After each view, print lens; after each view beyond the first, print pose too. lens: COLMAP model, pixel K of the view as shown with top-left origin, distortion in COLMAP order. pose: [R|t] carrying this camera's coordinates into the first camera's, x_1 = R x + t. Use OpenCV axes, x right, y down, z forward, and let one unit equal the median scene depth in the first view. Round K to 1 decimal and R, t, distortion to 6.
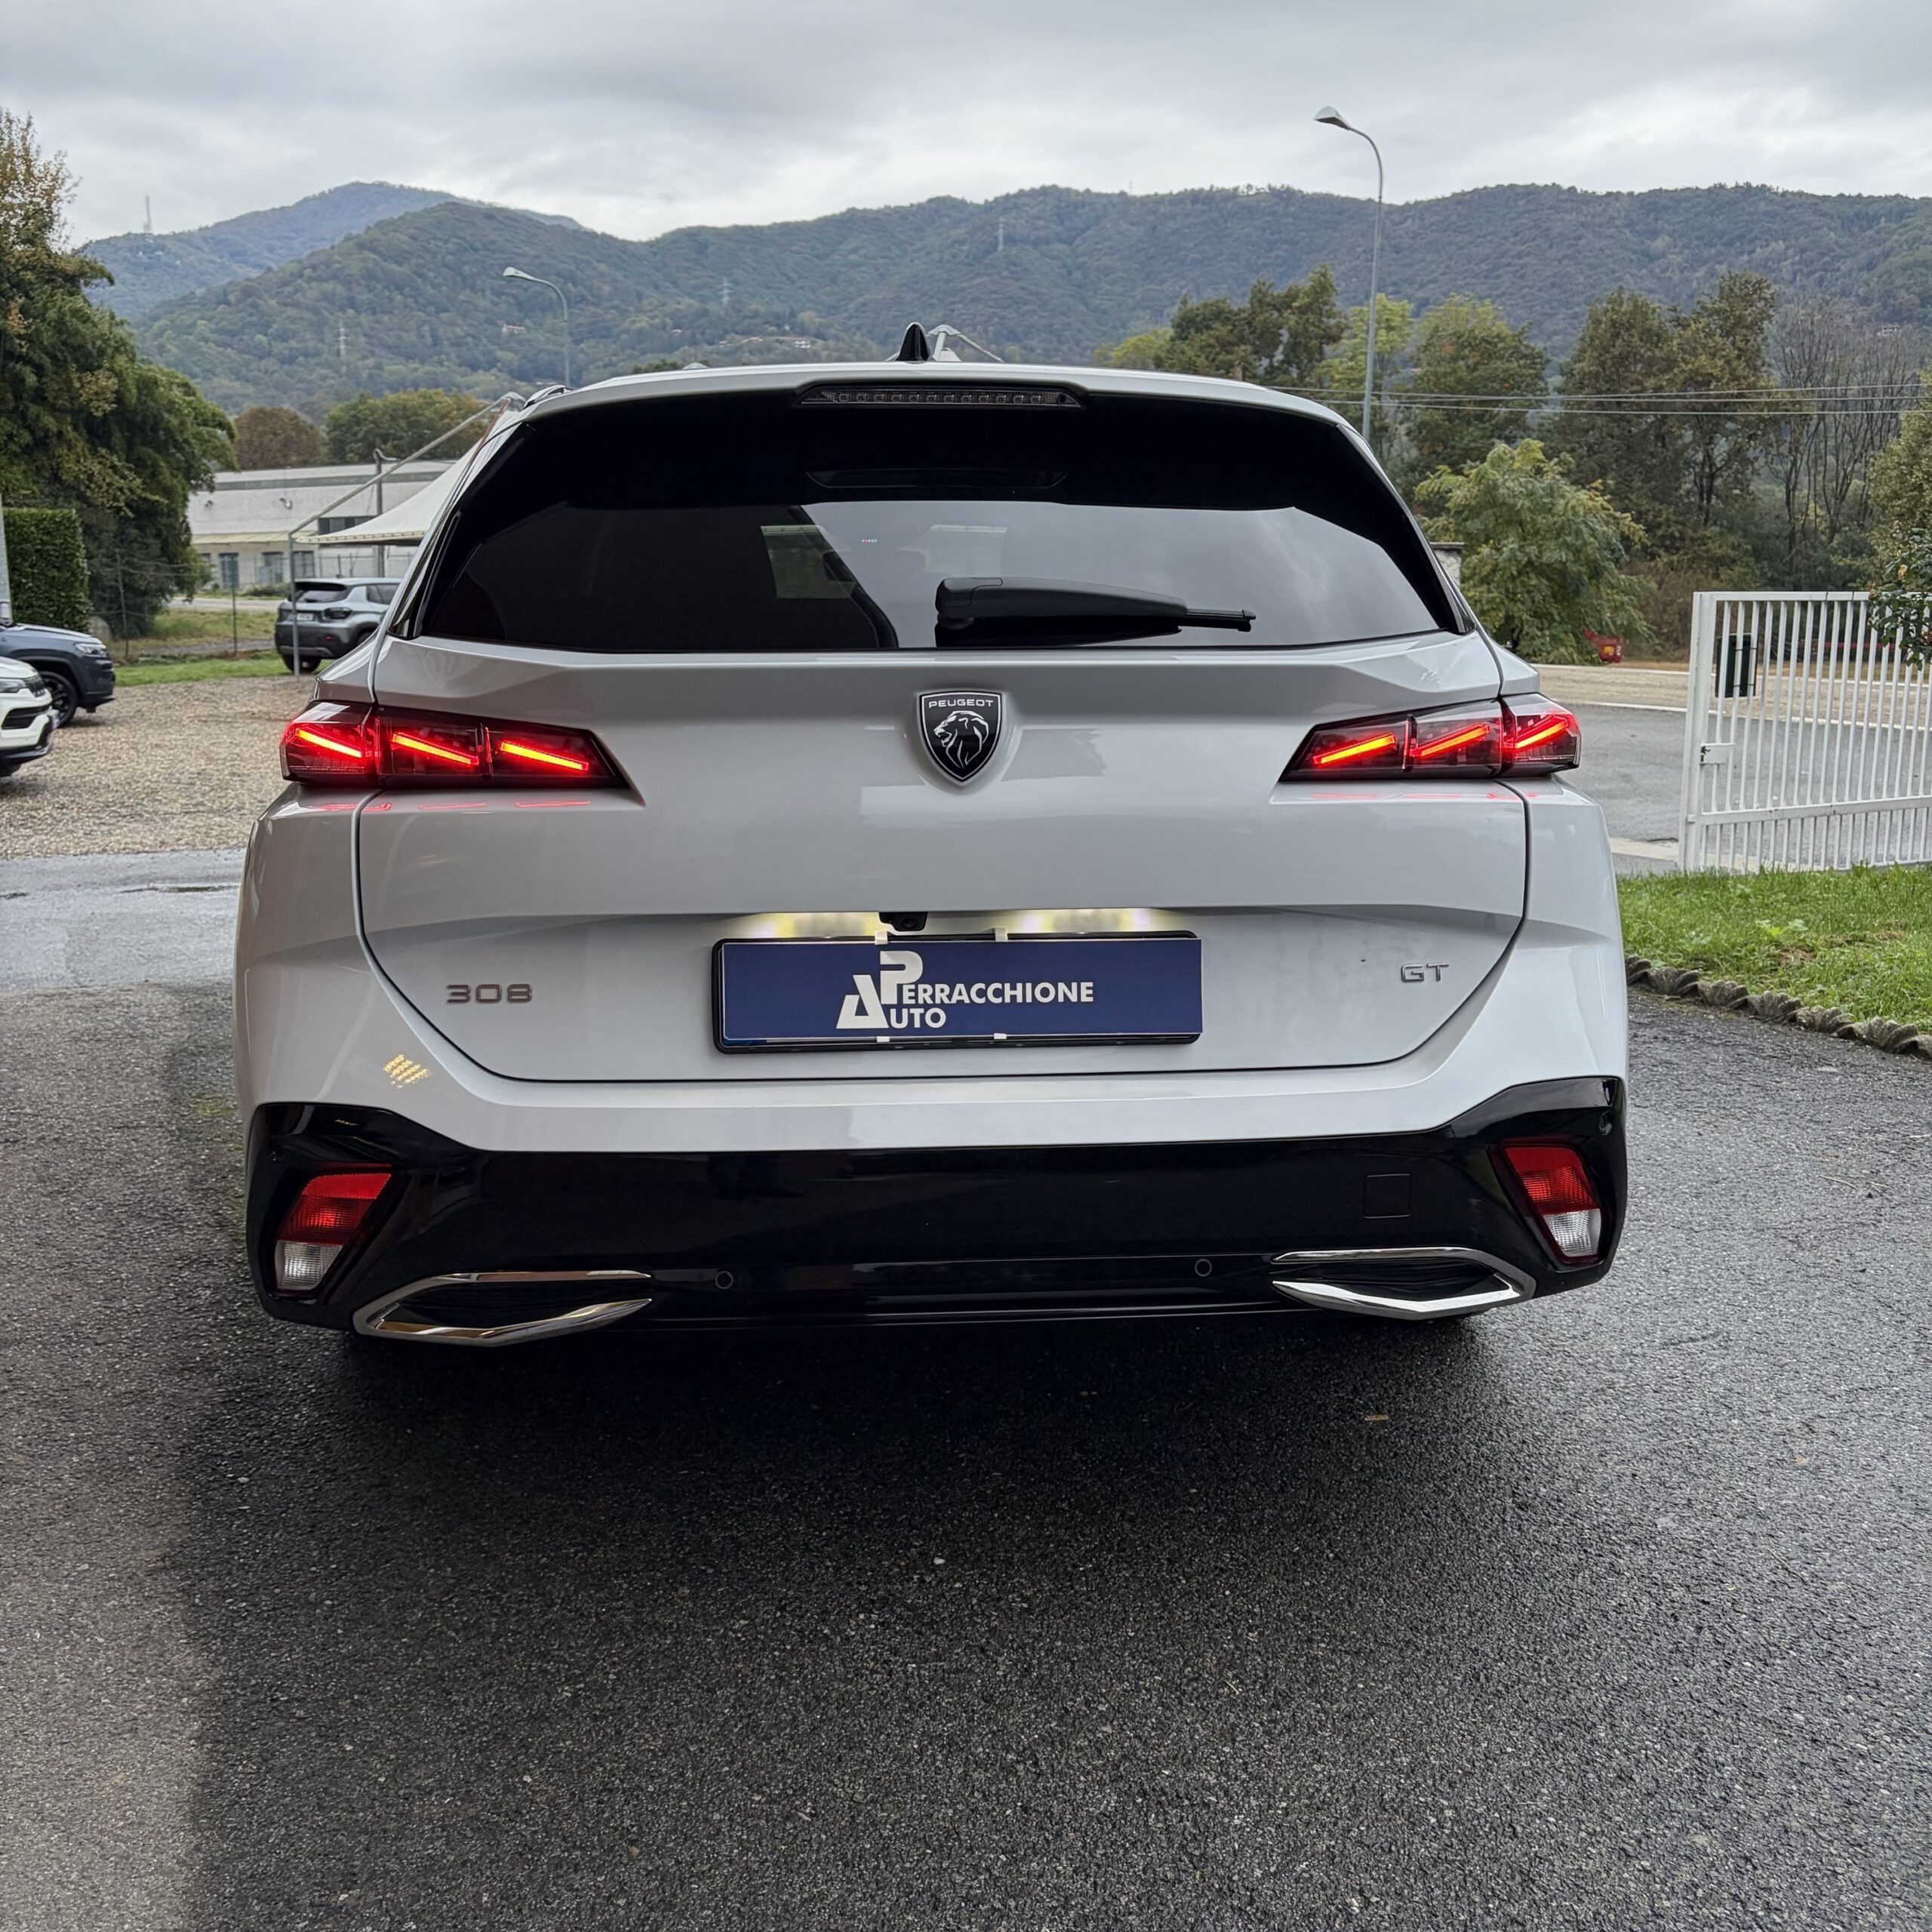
lens RADIAL K [[1968.7, 0, 955.7], [0, 1968.7, 985.2], [0, 0, 1]] dist [0.029481, 0.000000]
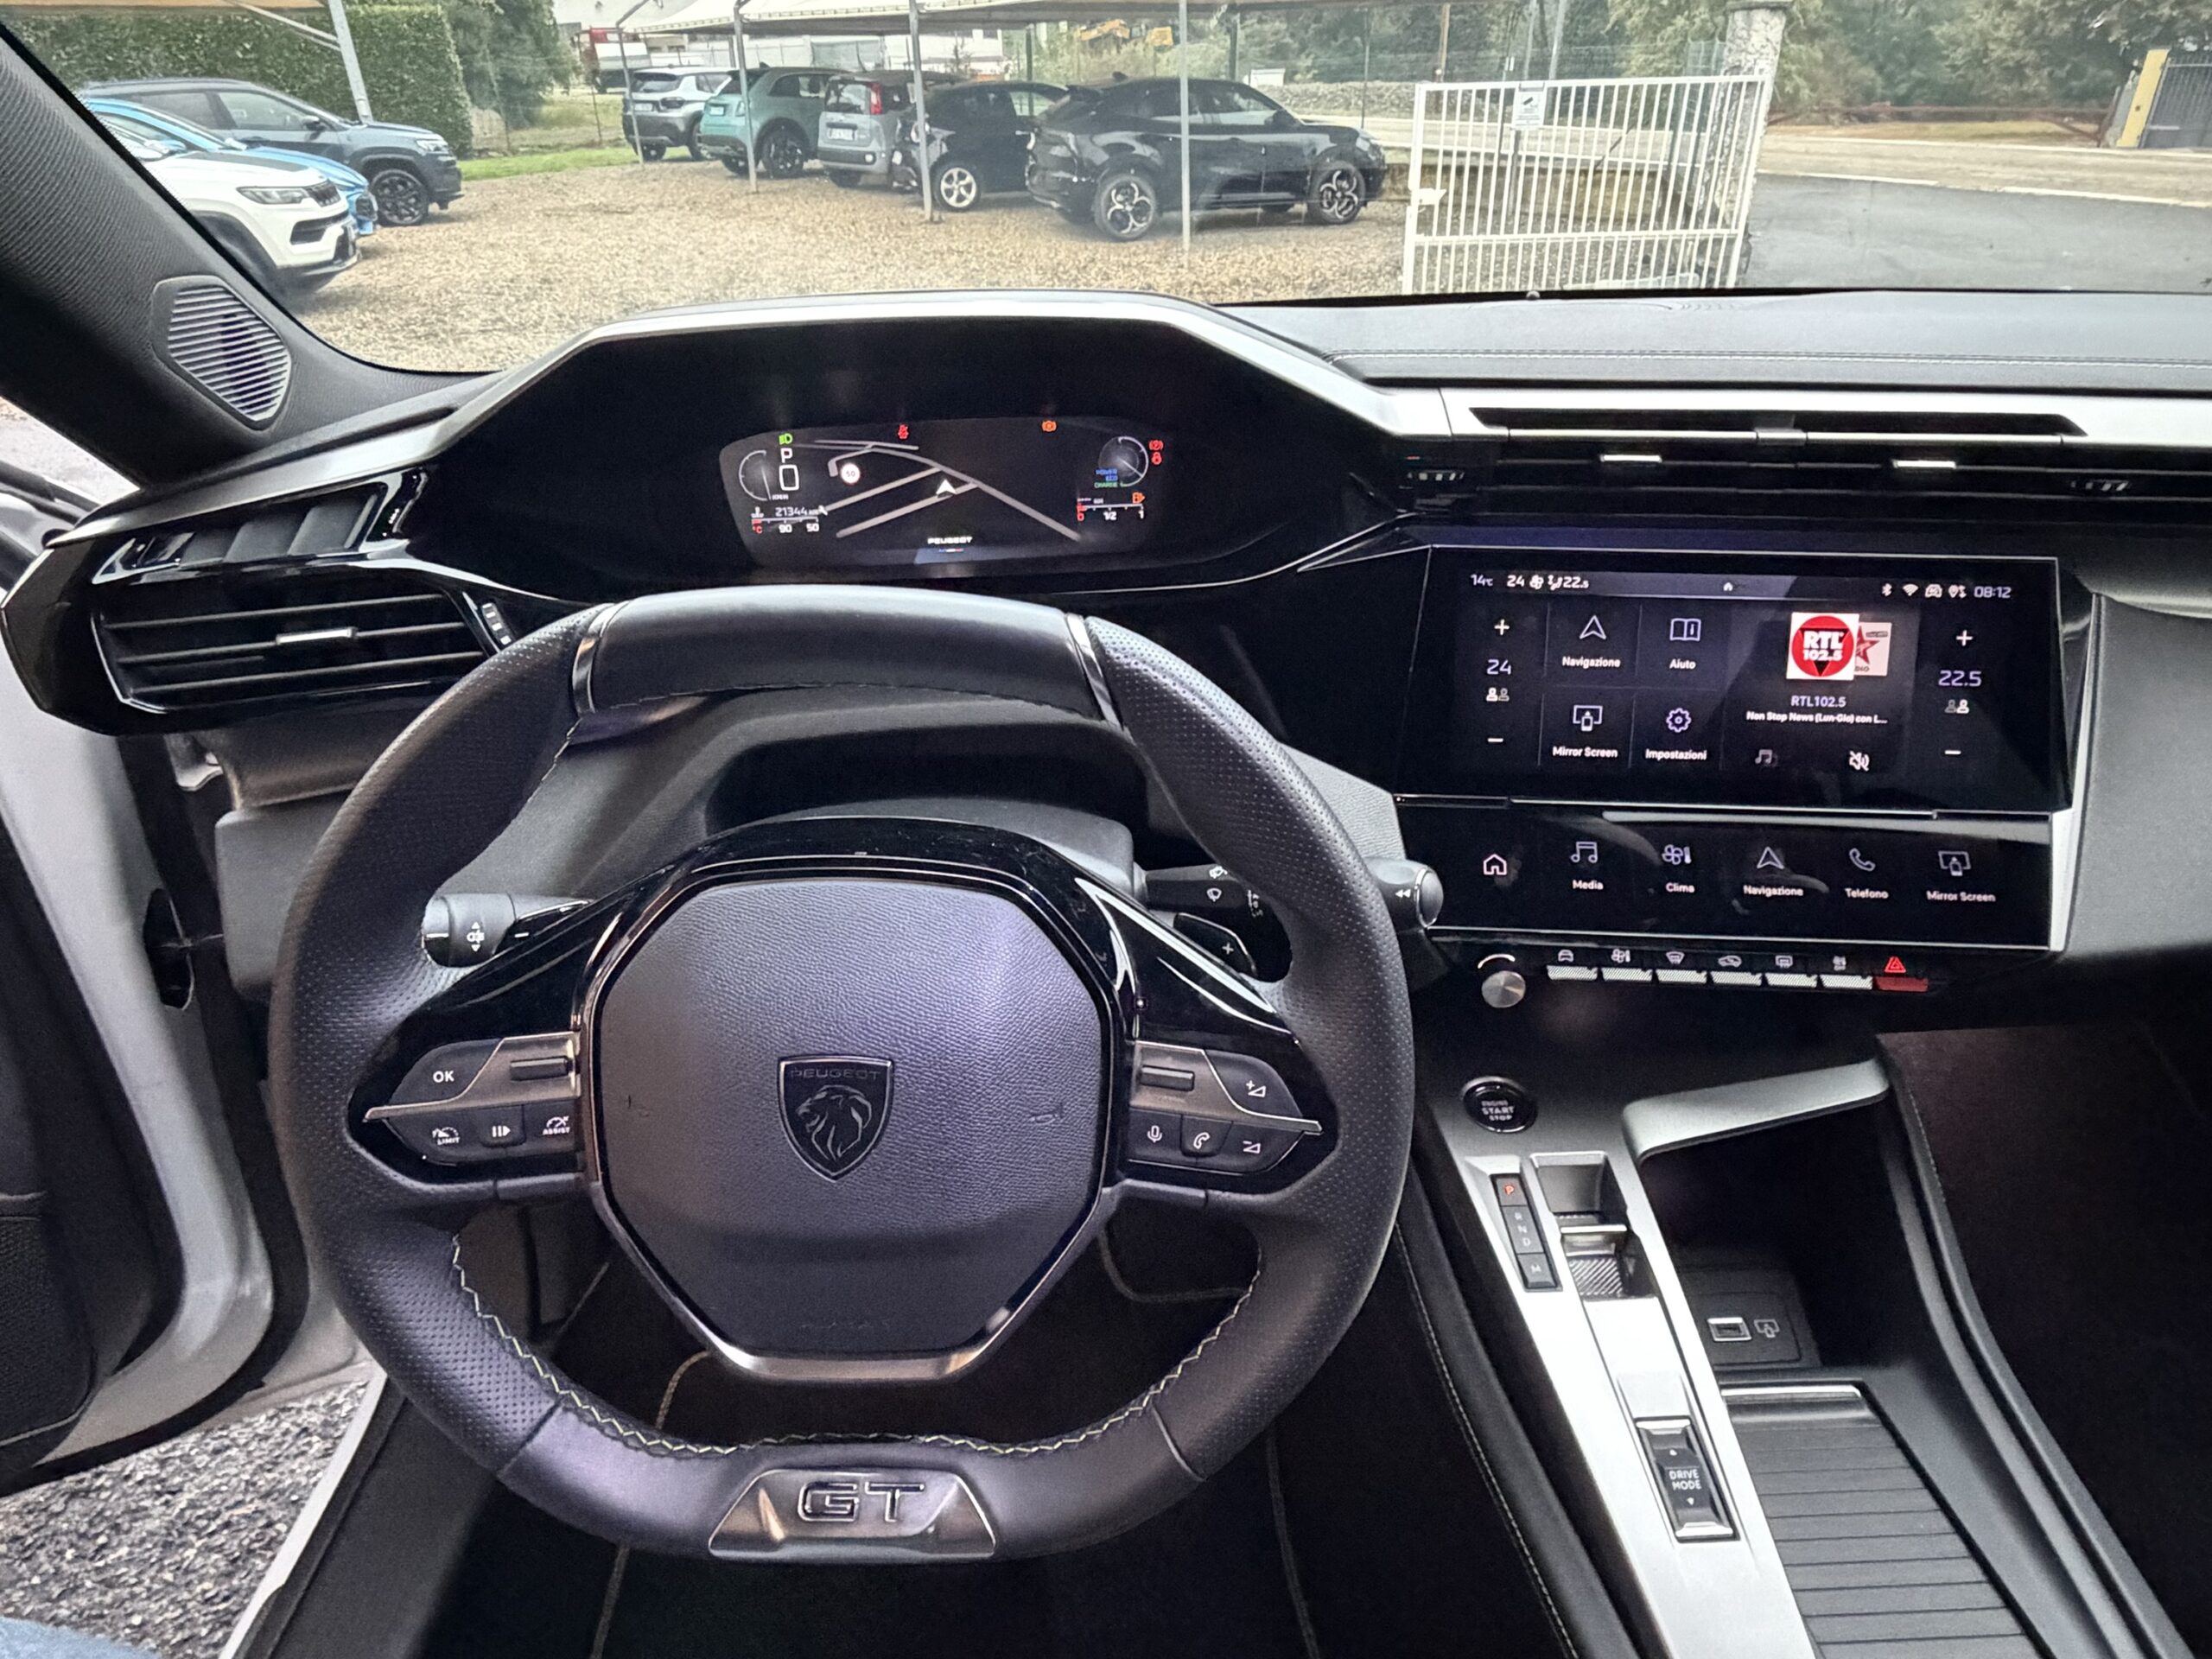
lens RADIAL K [[1311.6, 0, 1142.2], [0, 1311.6, 827.1], [0, 0, 1]] dist [0.000135, -0.000117]
pose [[0.999479, -0.000603, -0.032274, -0.198768], [0.010891, 0.947499, 0.319573, -0.387630], [0.030387, -0.319758, 0.947012, 1.971144]]
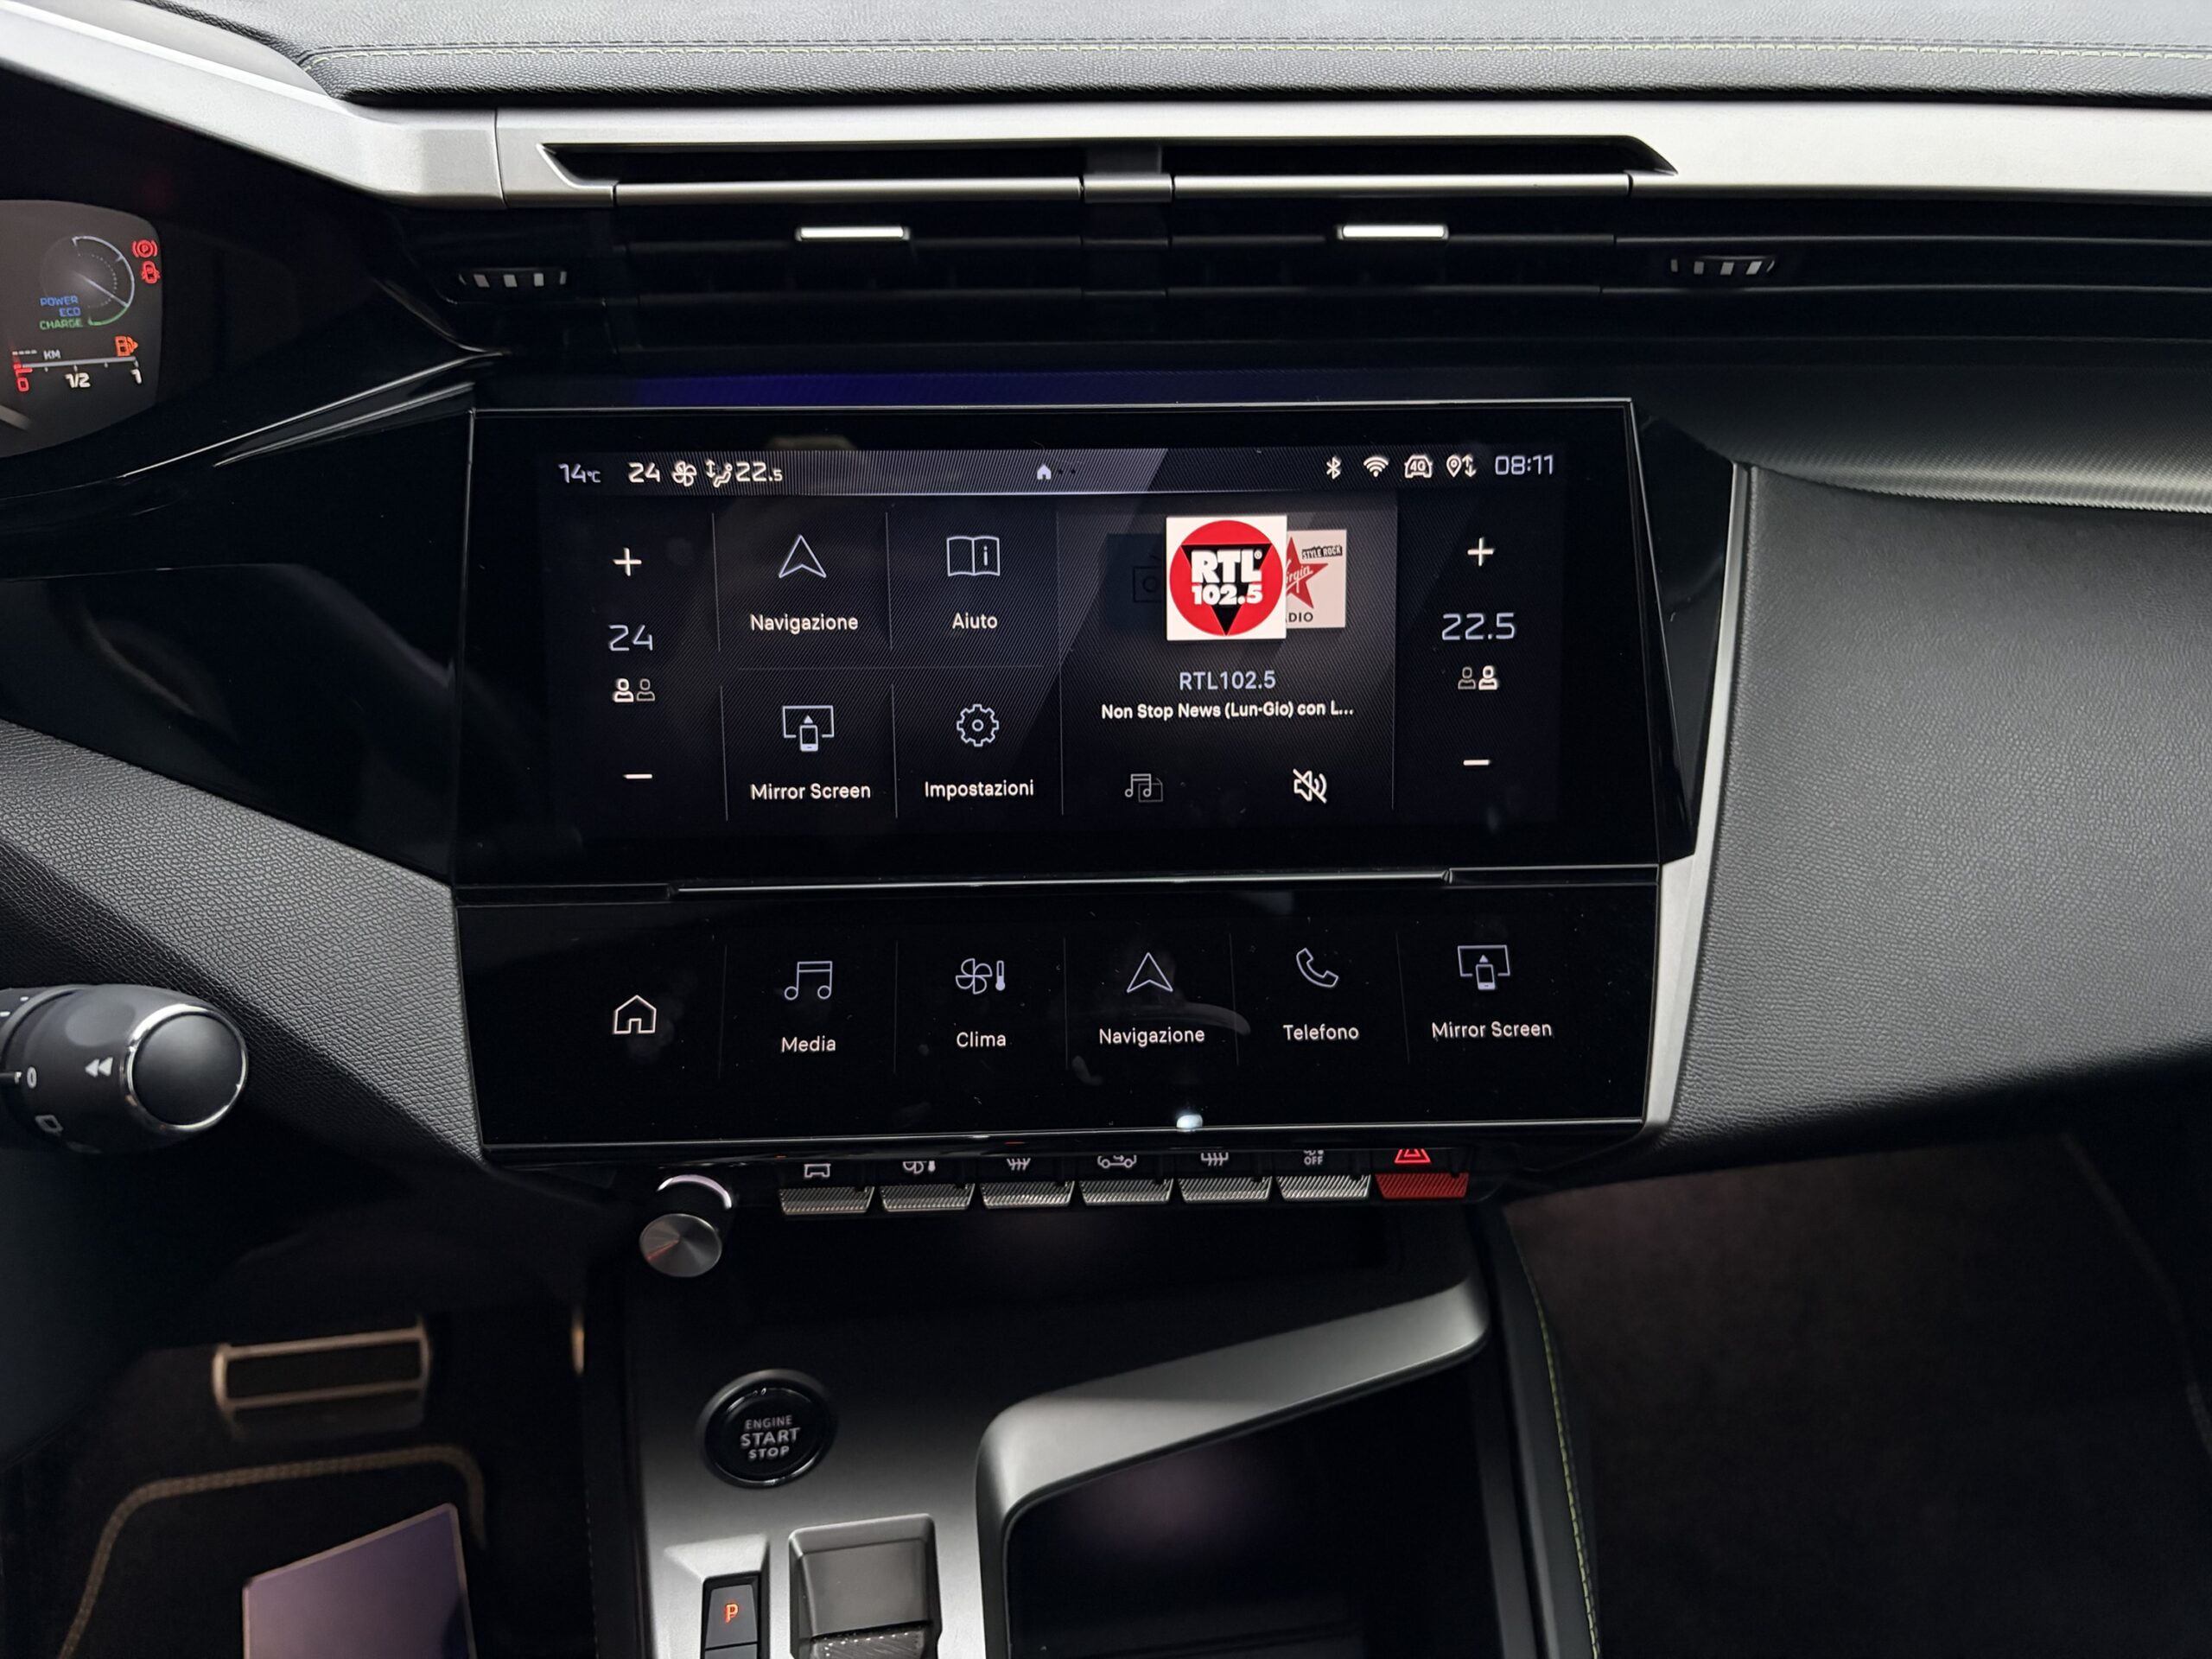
lens RADIAL K [[1697.2, 0, 1105.5], [0, 1697.2, 827.7], [0, 0, 1]] dist [0.028499, -0.048617]
pose [[0.997674, -0.048901, 0.047494, -0.093016], [0.030714, 0.944440, 0.327244, -0.371189], [-0.060858, -0.325024, 0.943745, 2.055627]]
